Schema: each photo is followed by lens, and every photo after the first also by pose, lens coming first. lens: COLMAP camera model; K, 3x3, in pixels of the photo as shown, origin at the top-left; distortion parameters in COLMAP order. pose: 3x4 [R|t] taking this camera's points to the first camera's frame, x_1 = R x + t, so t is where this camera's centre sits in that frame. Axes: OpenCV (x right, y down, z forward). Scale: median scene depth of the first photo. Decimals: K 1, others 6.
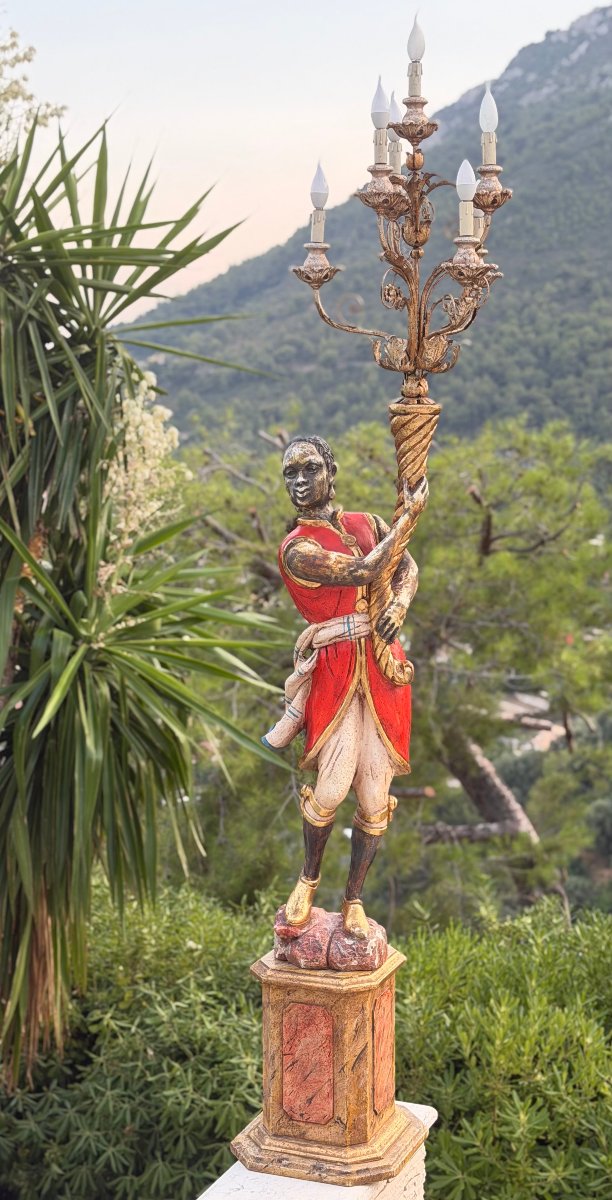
lens RADIAL K [[1760.8, 0, 345.7], [0, 1760.8, 575.0], [0, 0, 1]] dist [0.135787, -0.041346]
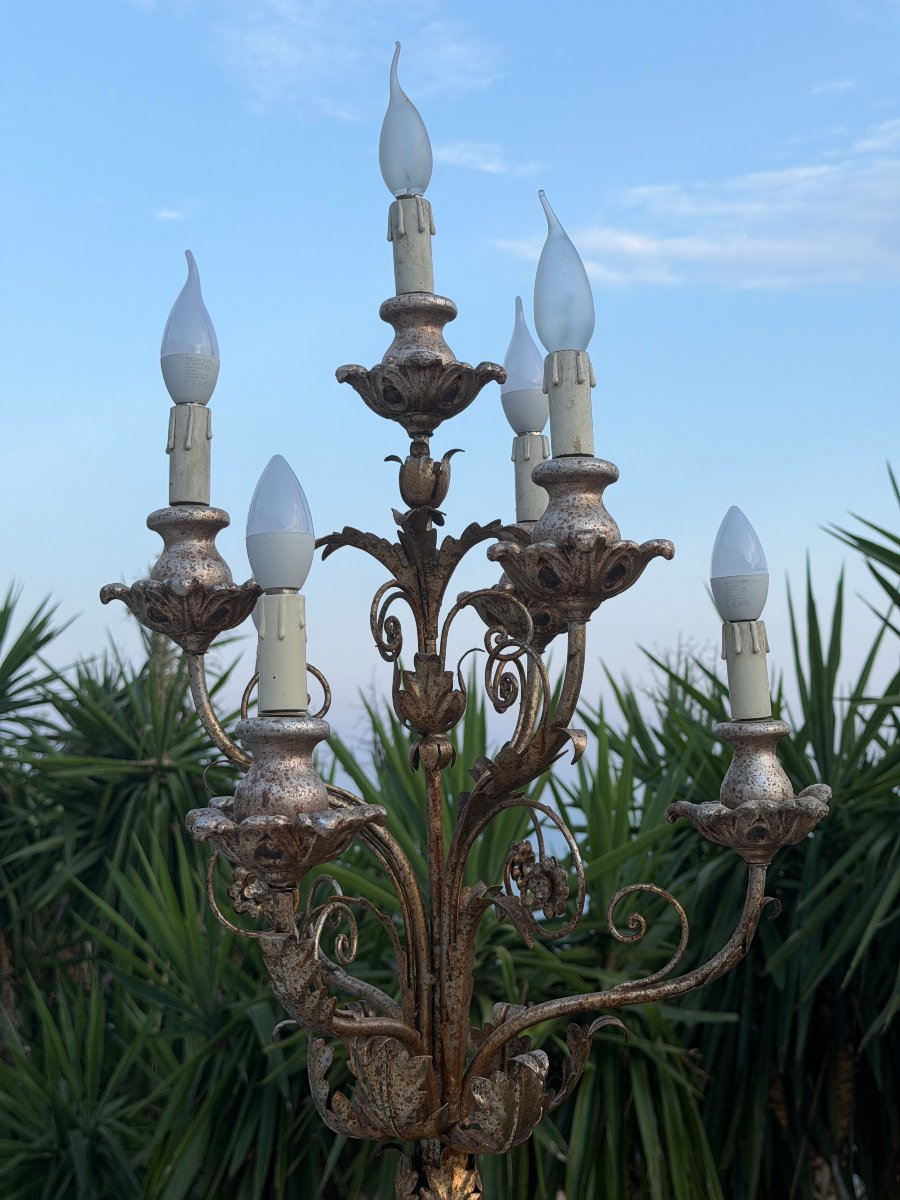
lens RADIAL K [[1673.6, 0, 451.2], [0, 1673.6, 602.7], [0, 0, 1]] dist [0.150085, -0.266202]
pose [[0.655992, -0.089938, -0.749391, 0.134313], [-0.073254, 0.980601, -0.181811, -0.075808], [0.751205, 0.174162, 0.636678, 0.396568]]
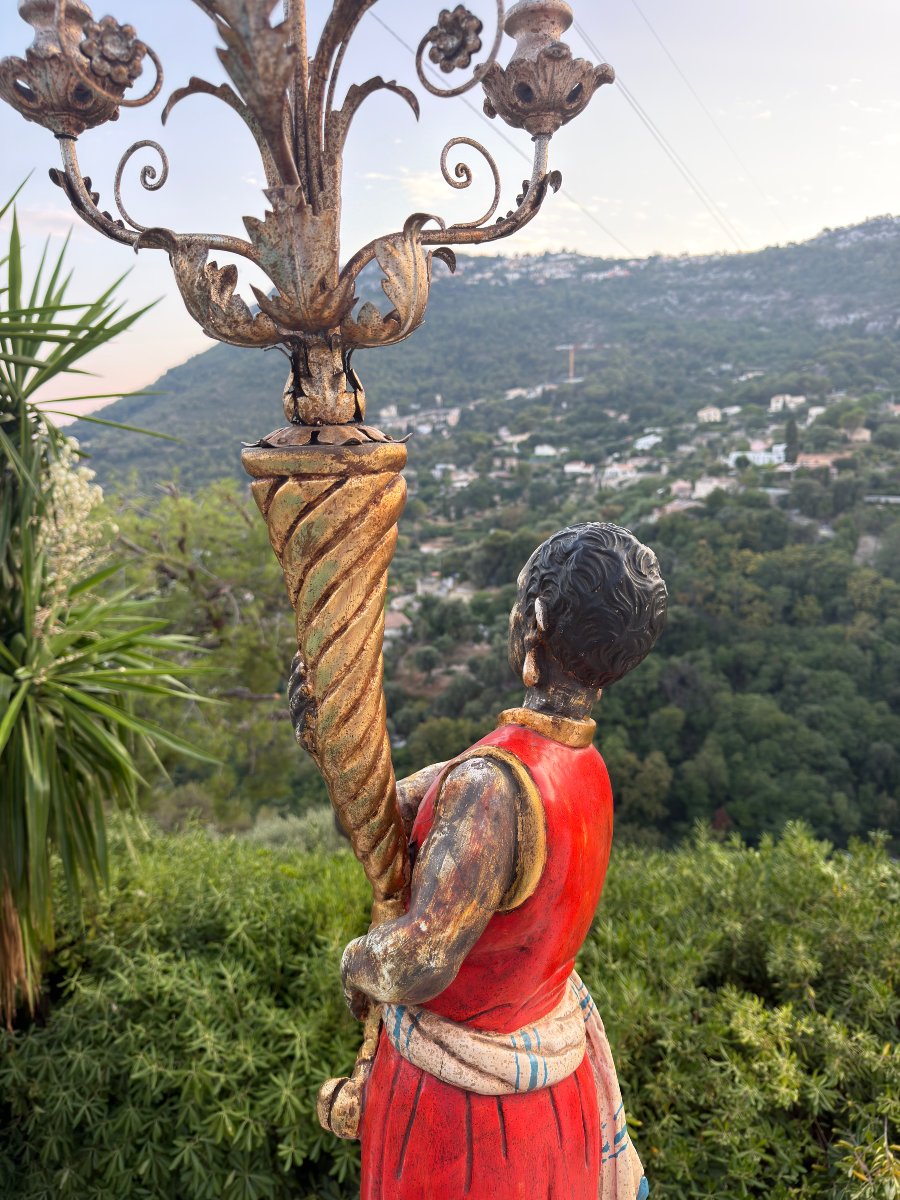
lens RADIAL K [[843.4, 0, 456.3], [0, 843.4, 602.1], [0, 0, 1]] dist [0.107544, -0.222051]
pose [[0.956015, -0.056258, 0.287871, -0.040876], [0.038552, 0.997020, 0.066815, -0.038114], [-0.290772, -0.052778, 0.955336, 0.415572]]
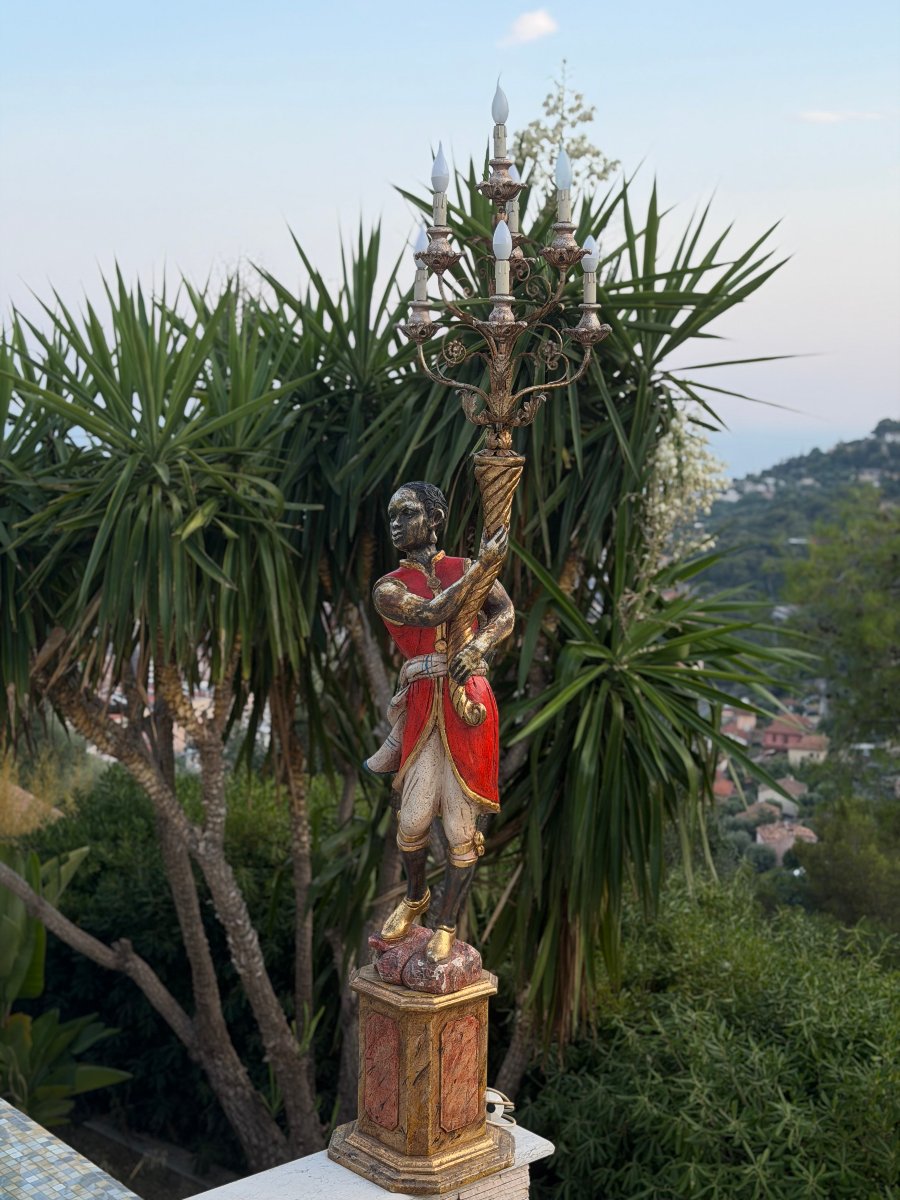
lens RADIAL K [[1672.8, 0, 450.0], [0, 1672.8, 600.0], [0, 0, 1]] dist [0.178482, -0.363018]
pose [[0.889559, 0.067558, -0.451798, 0.230707], [-0.065067, 0.997658, 0.021069, -0.015666], [0.452164, 0.010655, 0.891871, 0.056187]]
